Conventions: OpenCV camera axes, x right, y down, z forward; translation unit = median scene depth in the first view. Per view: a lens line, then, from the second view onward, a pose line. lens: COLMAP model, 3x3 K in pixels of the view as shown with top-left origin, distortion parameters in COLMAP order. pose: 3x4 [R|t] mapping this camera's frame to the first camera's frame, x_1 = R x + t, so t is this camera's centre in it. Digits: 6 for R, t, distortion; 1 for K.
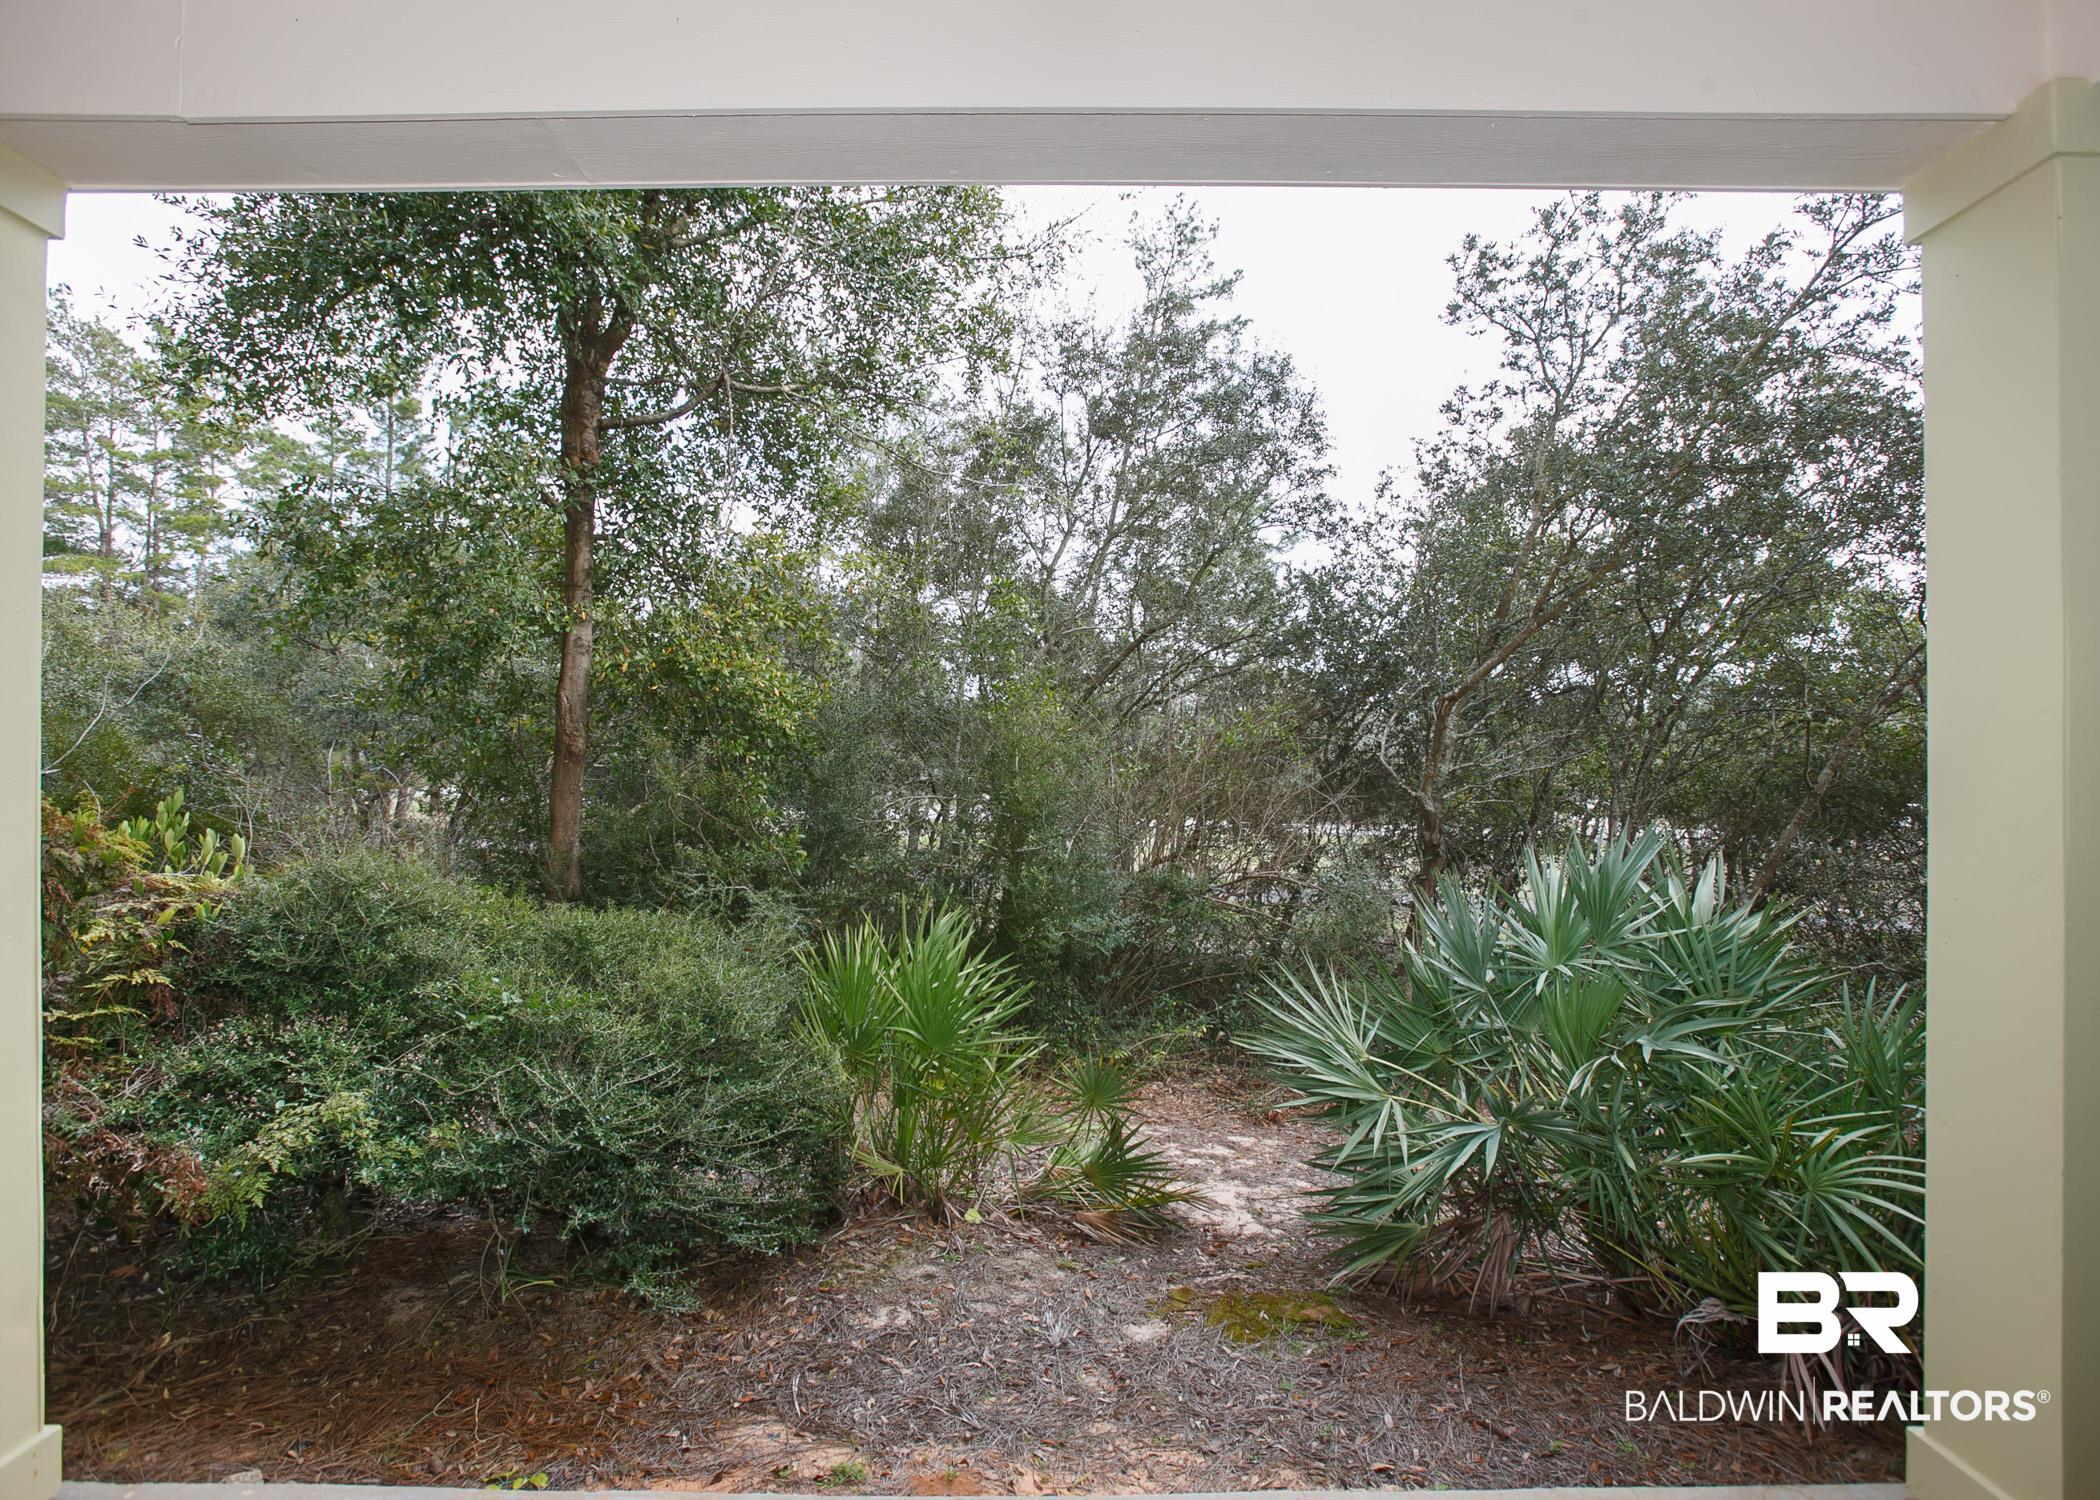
lens RADIAL K [[1087.7, 0, 1036.8], [0, 1087.7, 745.8], [0, 0, 1]] dist [-0.079956, 0.042234]
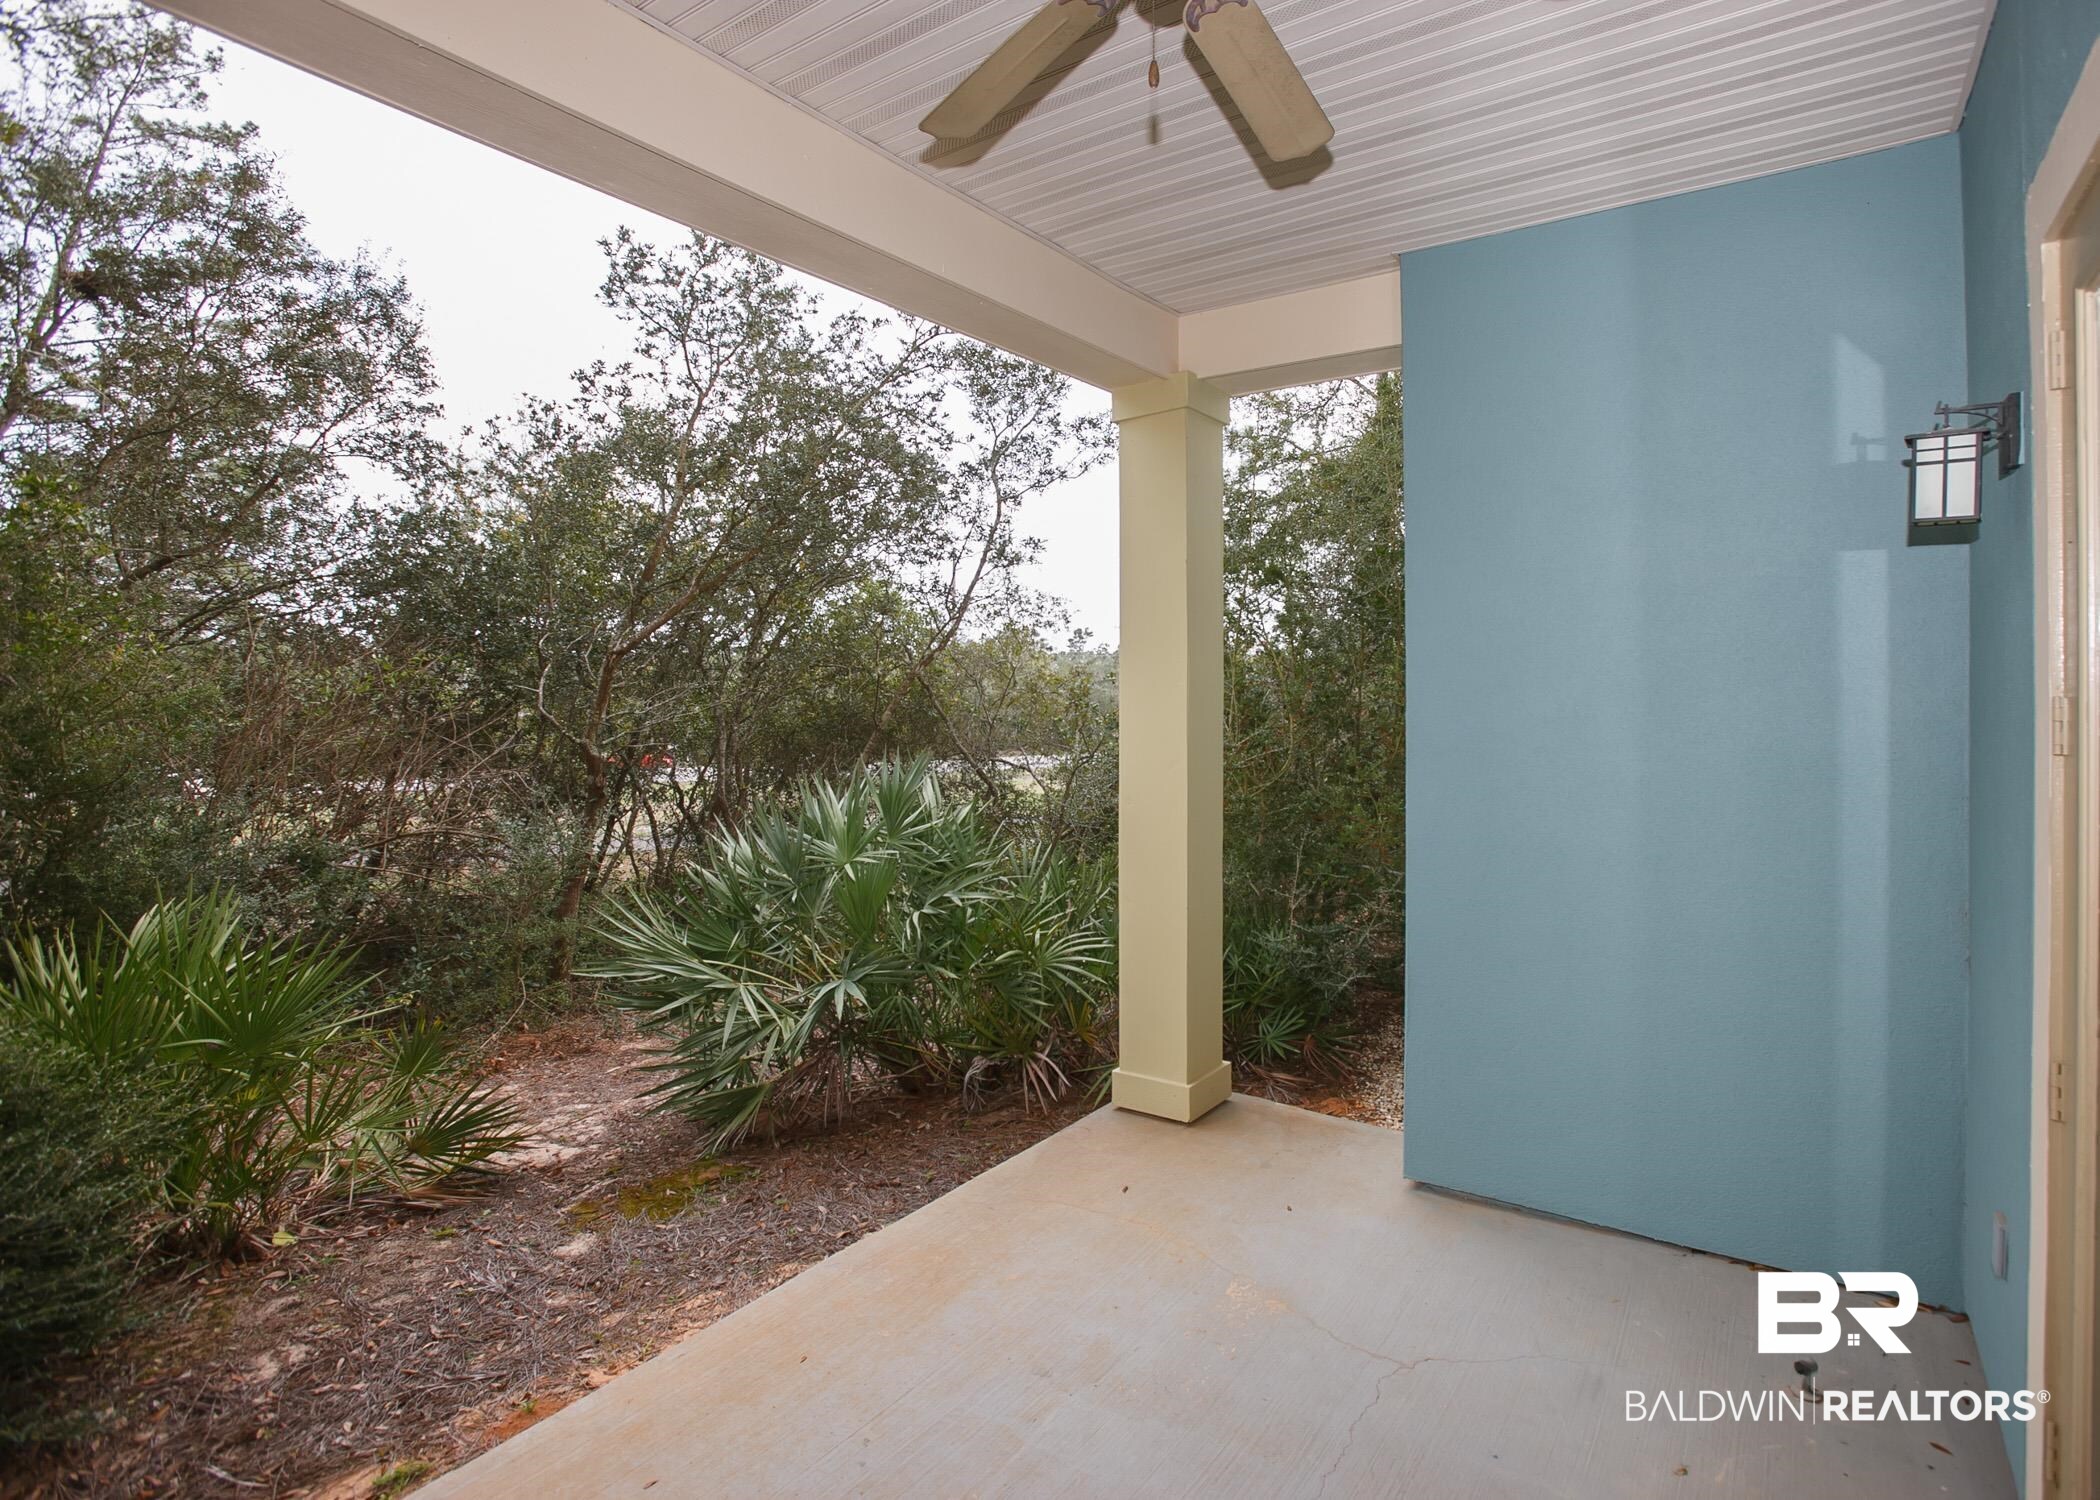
lens RADIAL K [[1087.7, 0, 1036.8], [0, 1087.7, 745.8], [0, 0, 1]] dist [-0.079956, 0.042234]
pose [[0.592613, -0.047727, 0.804072, -0.251751], [0.003108, 0.998371, 0.056970, -0.011257], [-0.805481, -0.031262, 0.591796, -0.002734]]
